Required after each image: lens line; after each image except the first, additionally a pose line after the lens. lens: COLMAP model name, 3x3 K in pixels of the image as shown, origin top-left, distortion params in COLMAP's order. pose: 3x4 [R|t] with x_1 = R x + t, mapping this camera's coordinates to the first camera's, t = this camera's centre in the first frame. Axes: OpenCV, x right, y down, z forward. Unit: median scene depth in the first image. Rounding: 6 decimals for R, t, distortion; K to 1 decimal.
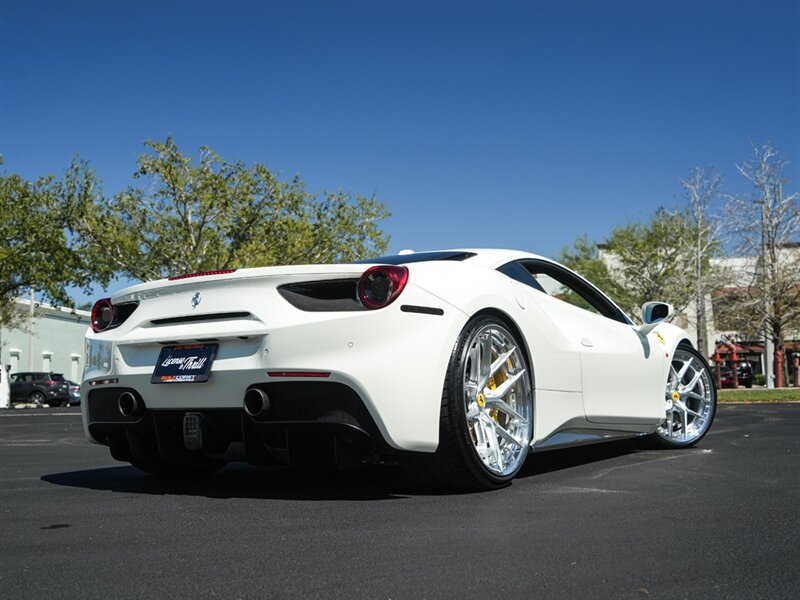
lens RADIAL K [[917.7, 0, 353.5], [0, 917.7, 296.4], [0, 0, 1]] dist [-0.003063, 0.016035]
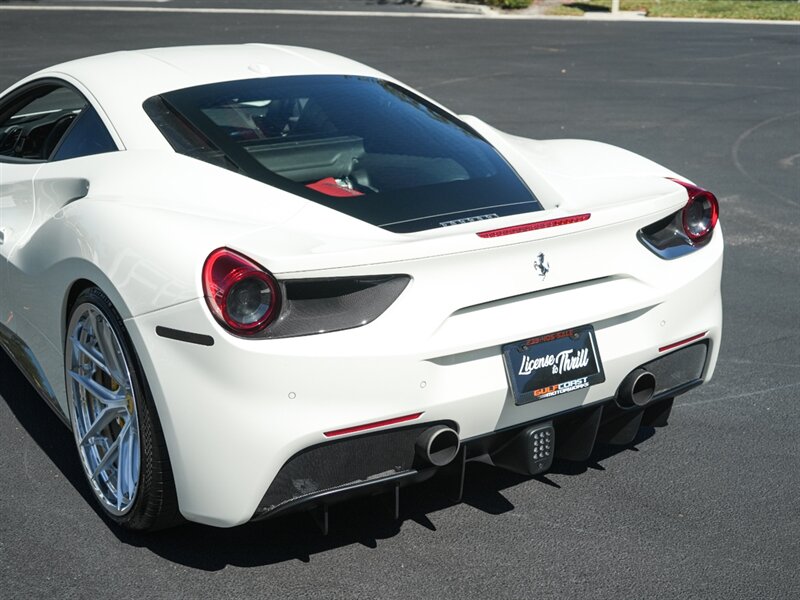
lens RADIAL K [[1152.0, 0, 394.8], [0, 1152.0, 299.5], [0, 0, 1]] dist [0.003484, 0.005164]
pose [[0.367525, -0.262912, 0.892078, -0.928274], [-0.101378, 0.942168, 0.319441, -0.219894], [-0.924472, -0.207840, 0.319617, 0.810179]]
